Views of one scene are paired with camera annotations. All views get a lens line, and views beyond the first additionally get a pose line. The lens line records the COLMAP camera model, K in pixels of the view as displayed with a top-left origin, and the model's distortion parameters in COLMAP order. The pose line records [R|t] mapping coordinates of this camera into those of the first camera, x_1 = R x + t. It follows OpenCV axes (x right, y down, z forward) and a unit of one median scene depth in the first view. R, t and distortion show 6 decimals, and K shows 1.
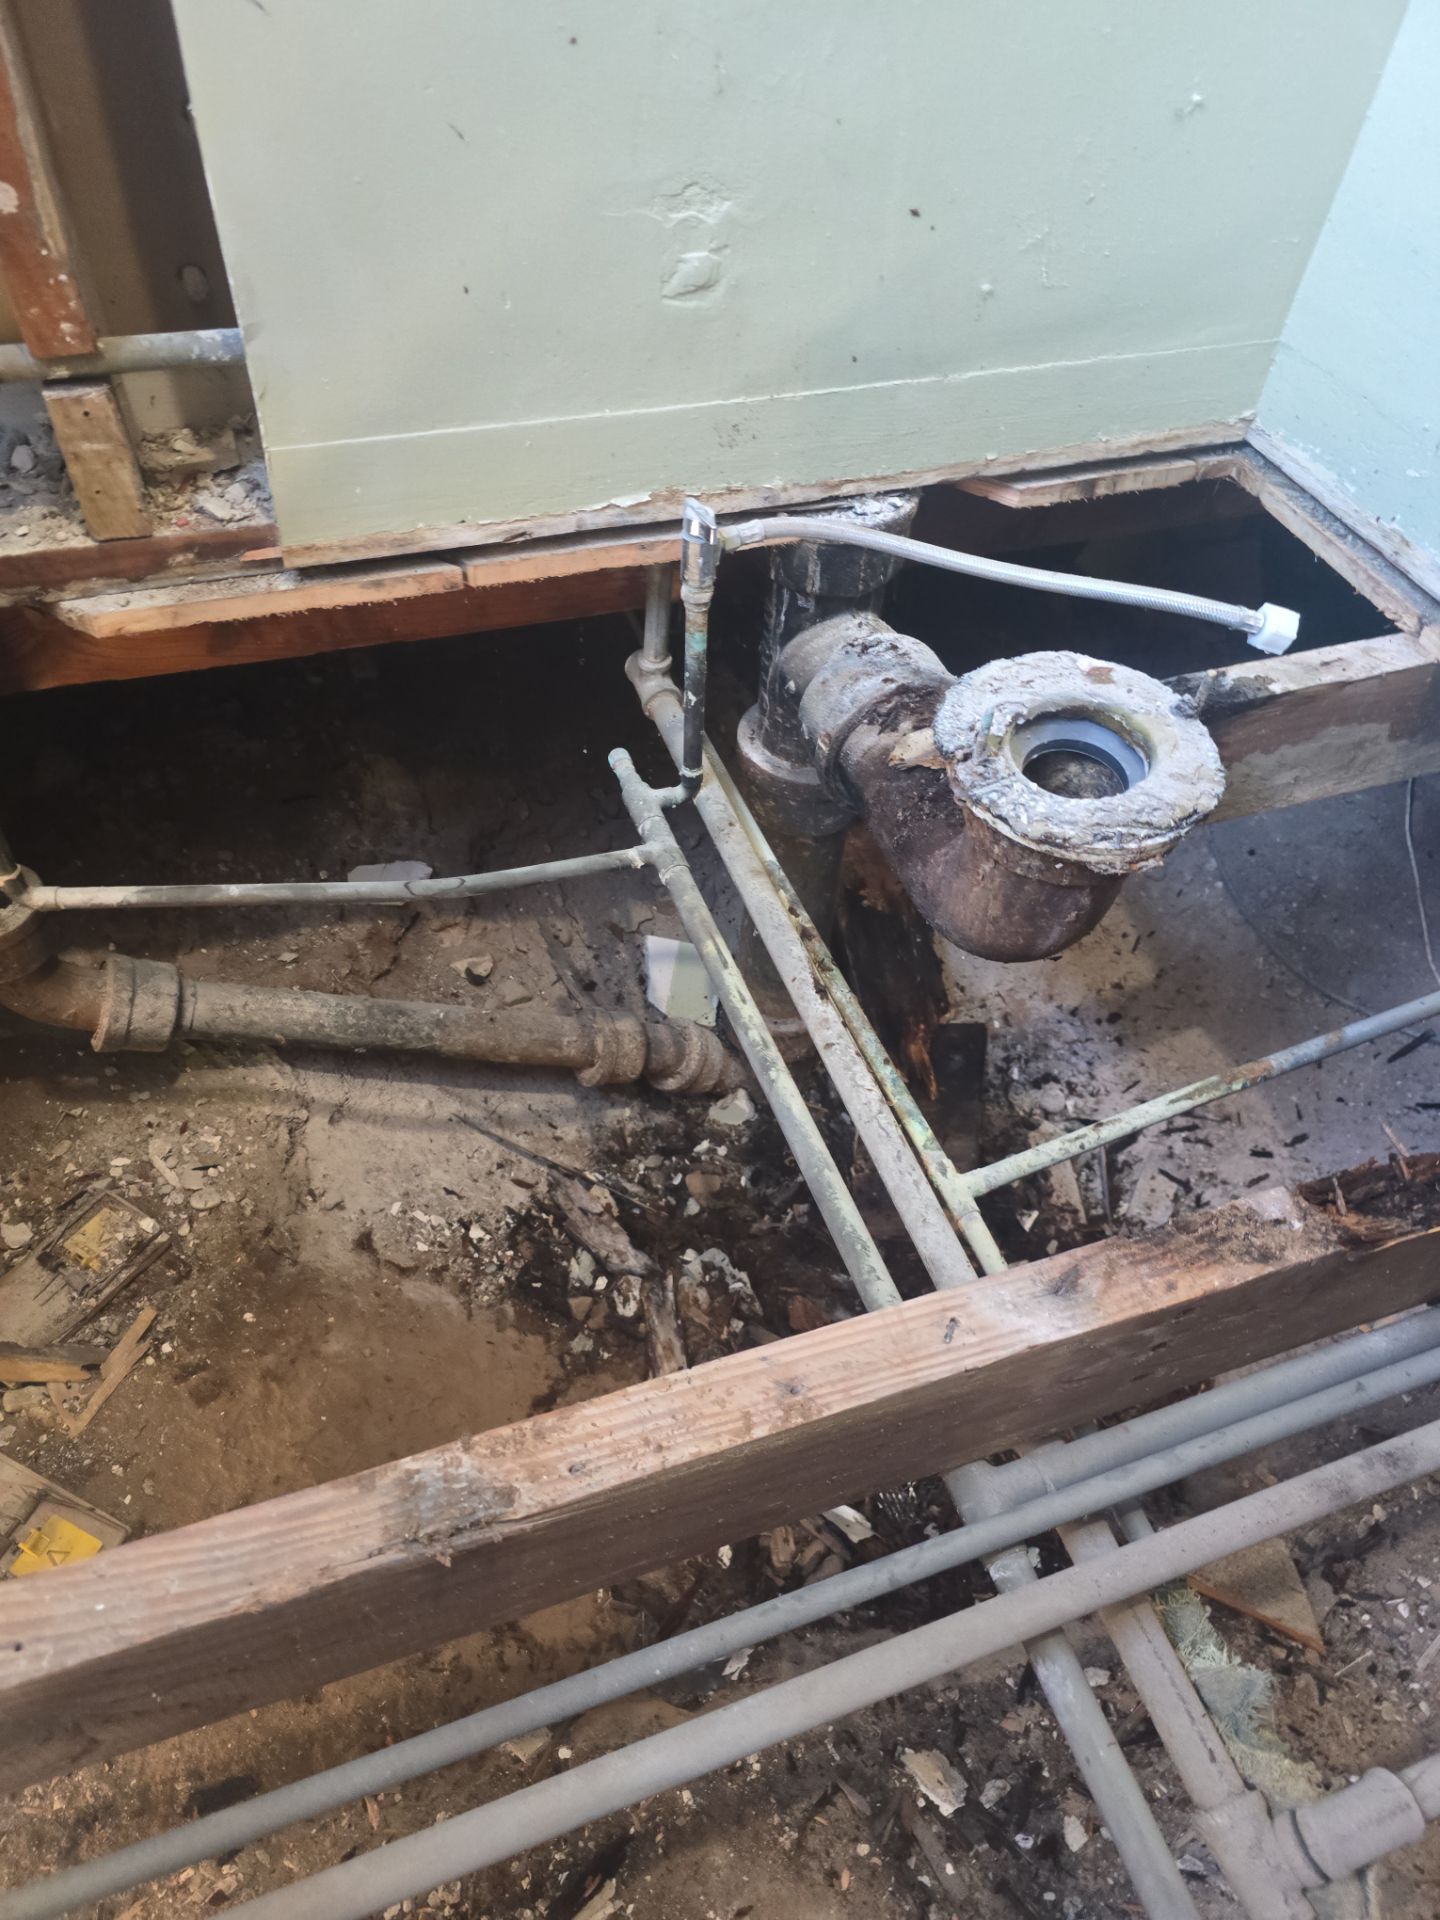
lens RADIAL K [[1303.1, 0, 712.0], [0, 1303.1, 937.6], [0, 0, 1]] dist [0.041536, -0.056737]
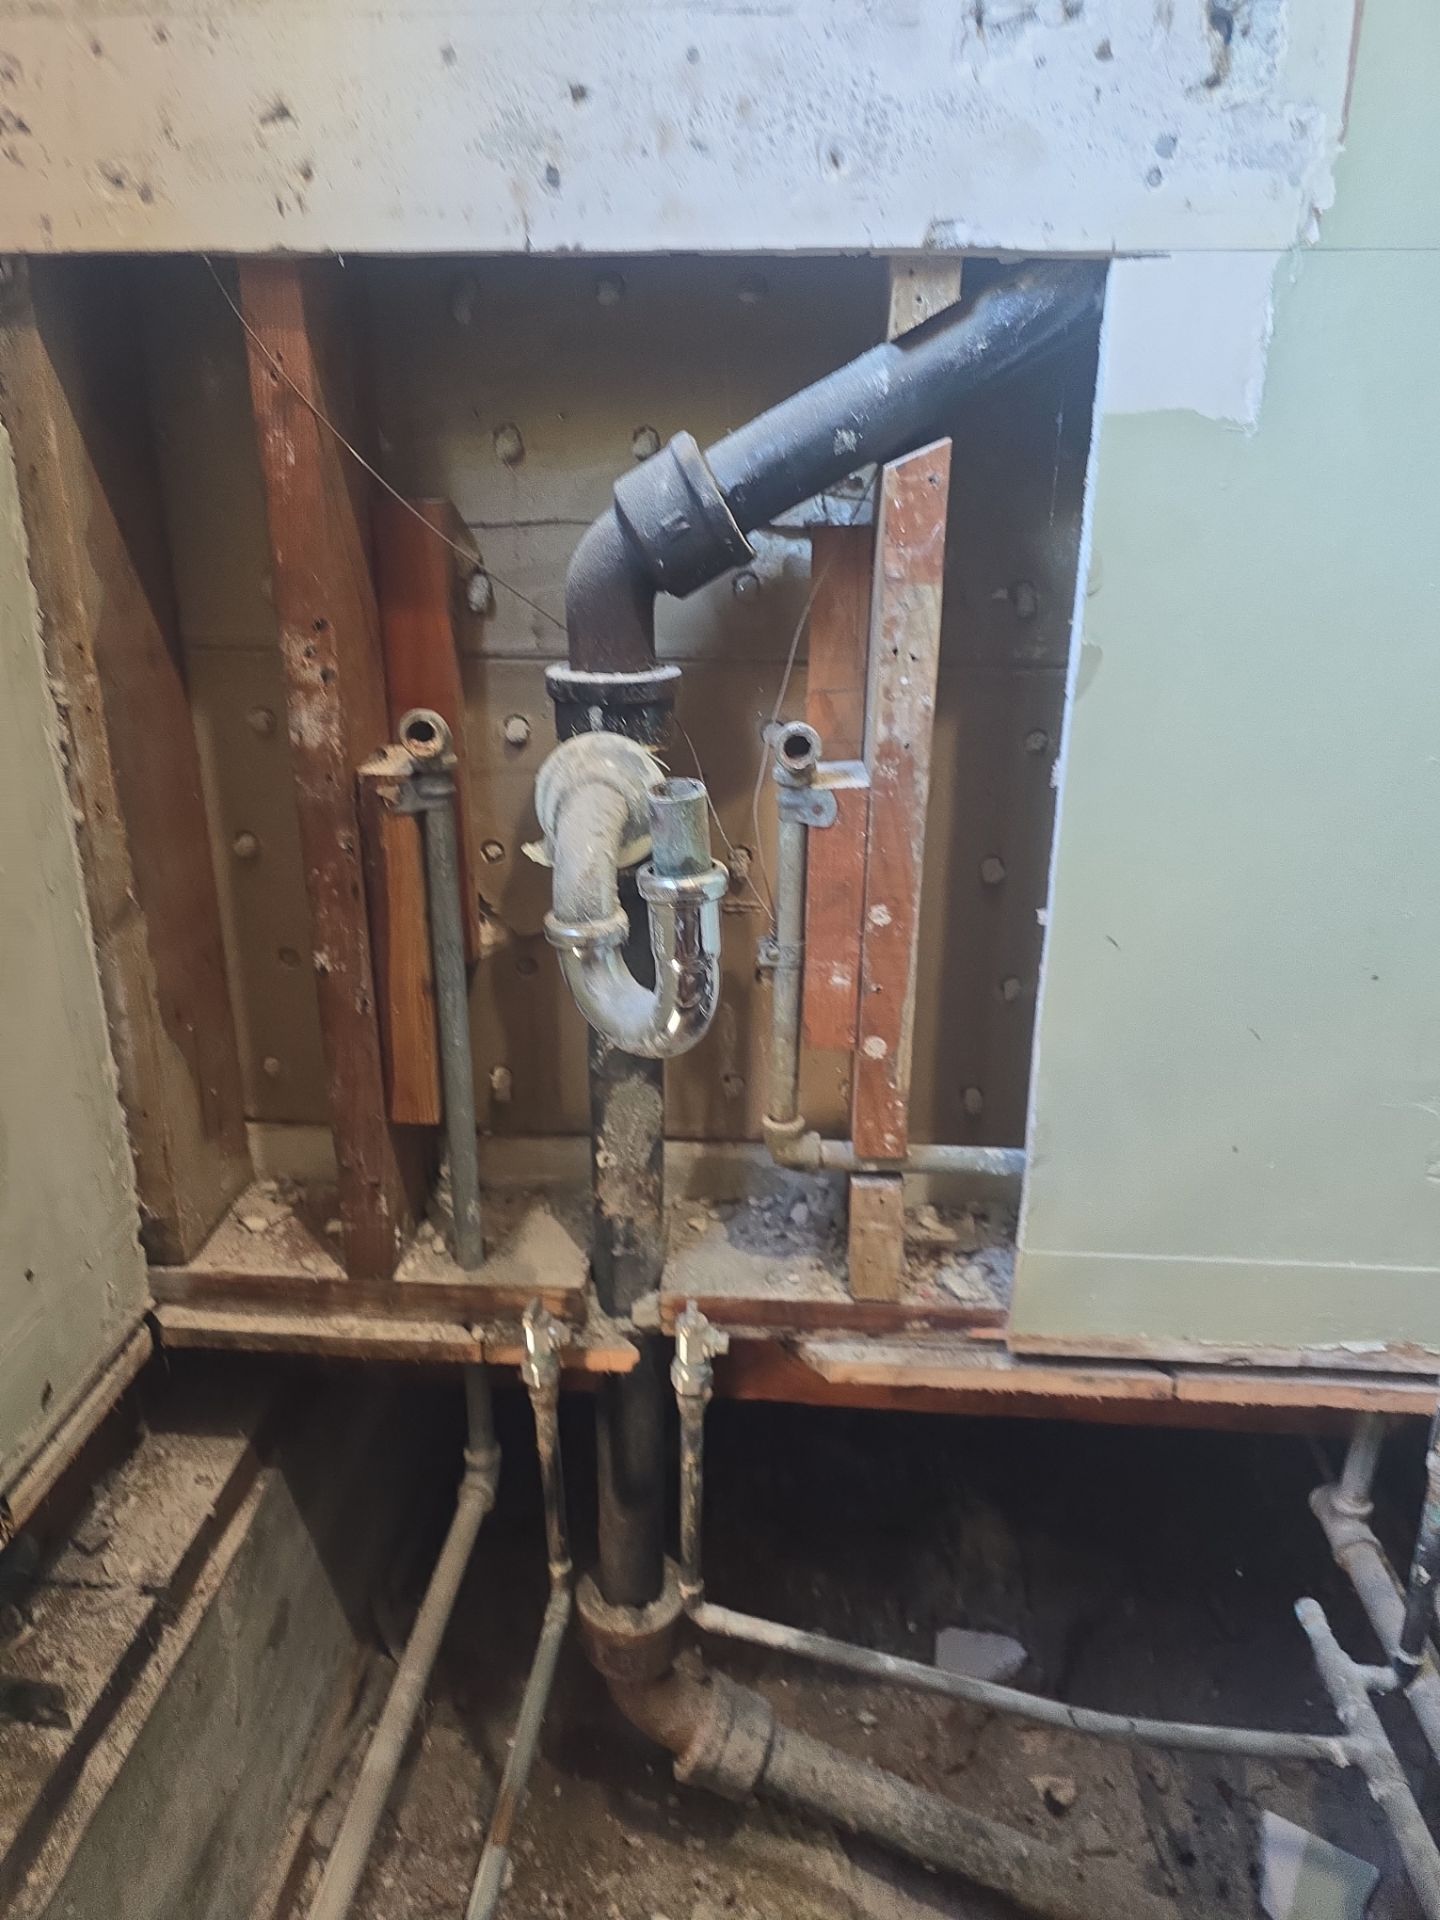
lens RADIAL K [[1307.1, 0, 698.1], [0, 1307.1, 928.8], [0, 0, 1]] dist [0.032620, -0.032819]
pose [[0.910016, 0.069399, -0.408724, -0.125625], [-0.262250, 0.859931, -0.437885, -0.037319], [0.321086, 0.505670, 0.800751, -0.104357]]
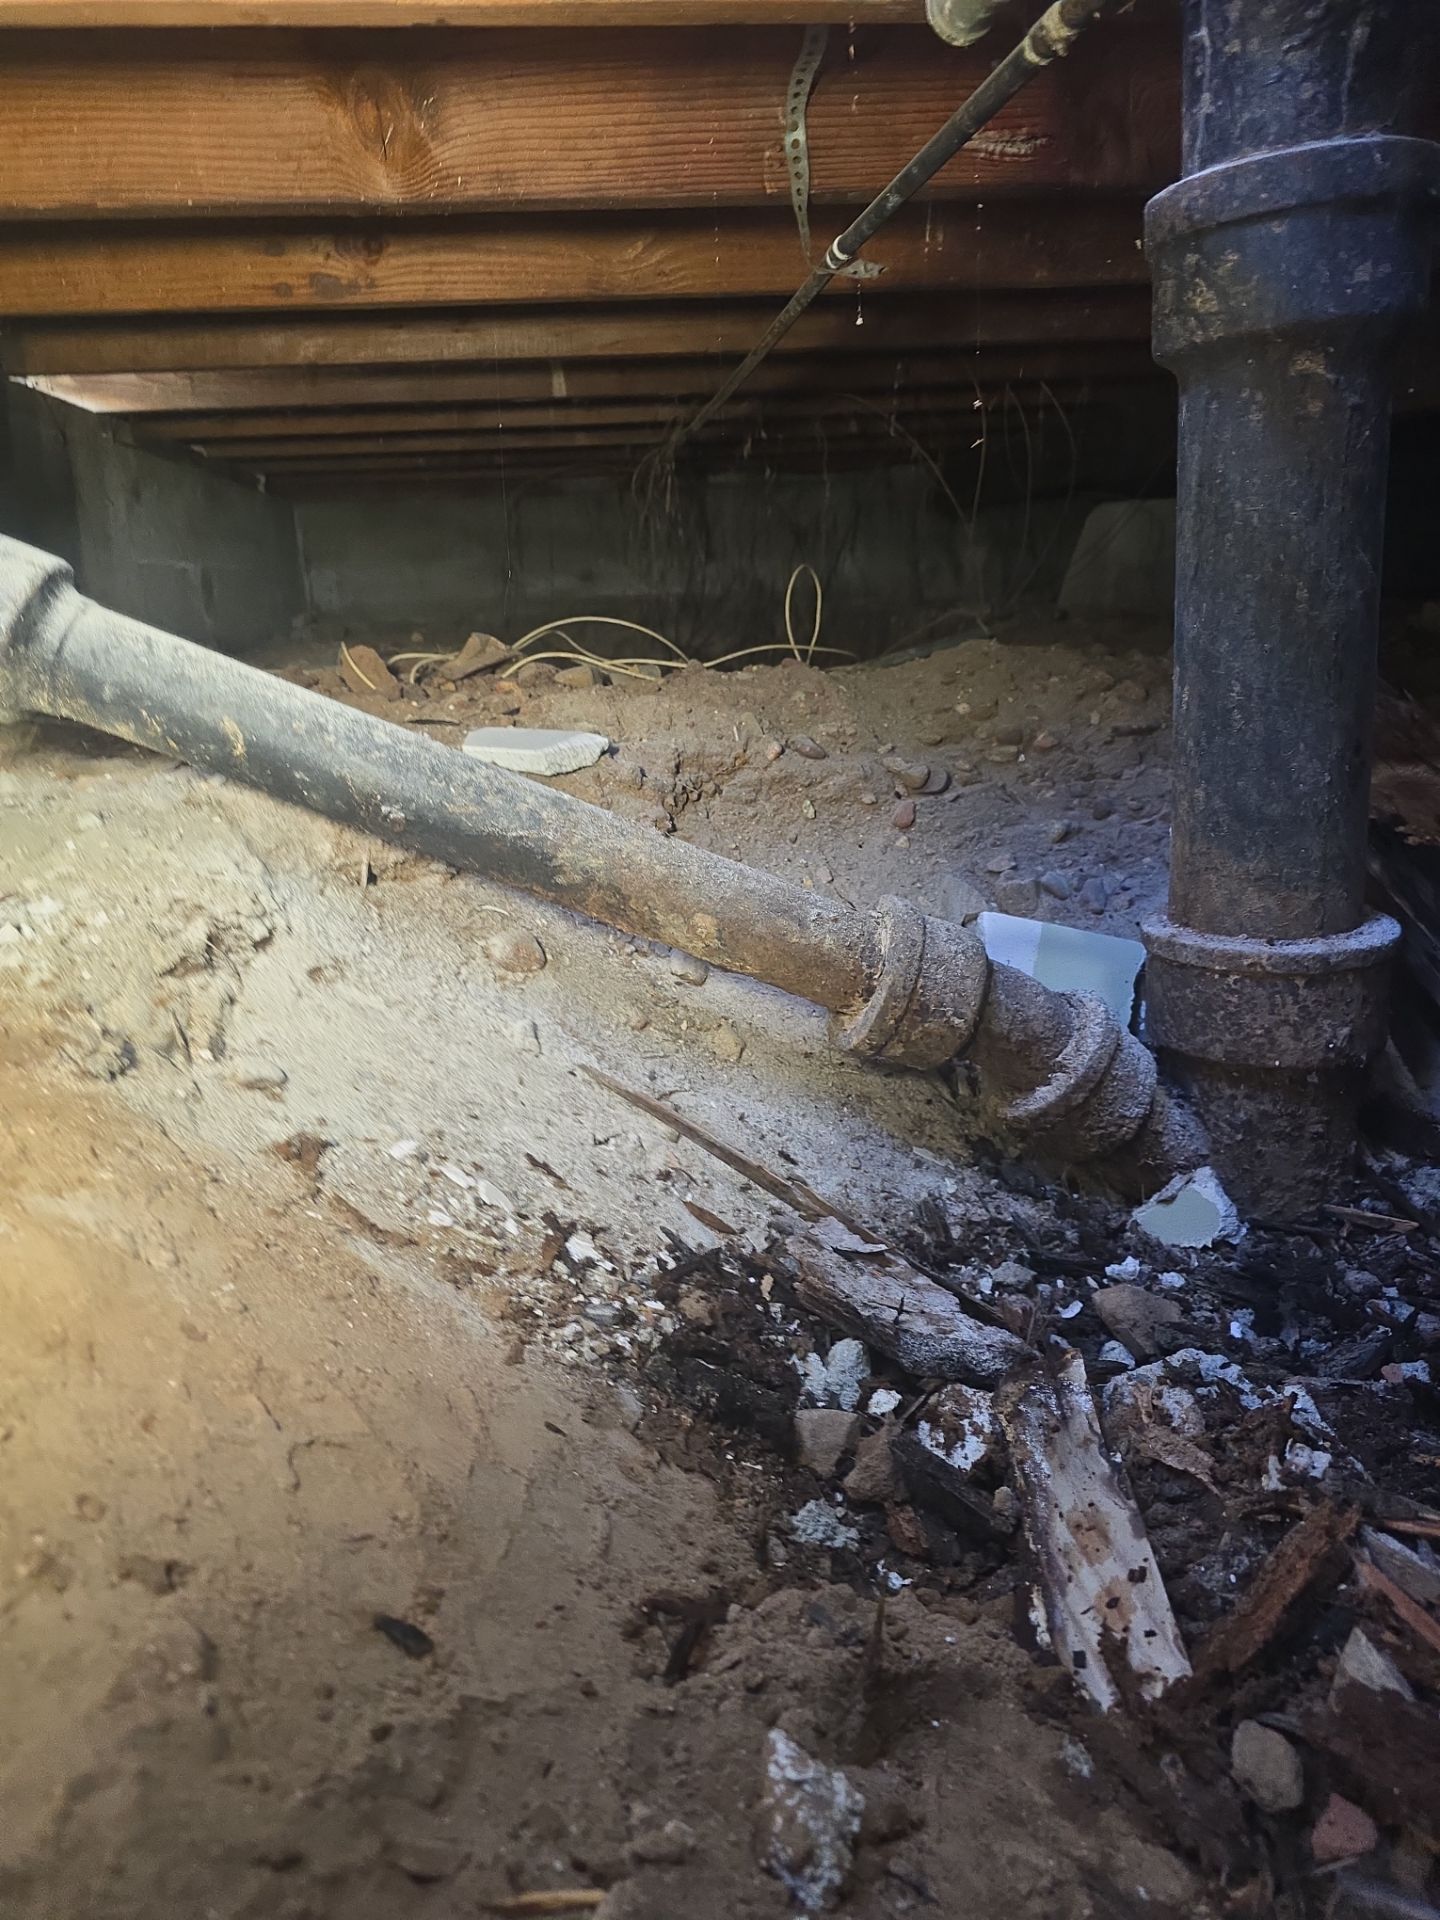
lens RADIAL K [[1303.1, 0, 712.0], [0, 1303.1, 937.6], [0, 0, 1]] dist [0.041536, -0.056737]
pose [[0.971556, -0.054888, -0.230362, -0.057073], [-0.082108, 0.834347, -0.545091, 0.522901], [0.222121, 0.548501, 0.806108, 0.890662]]
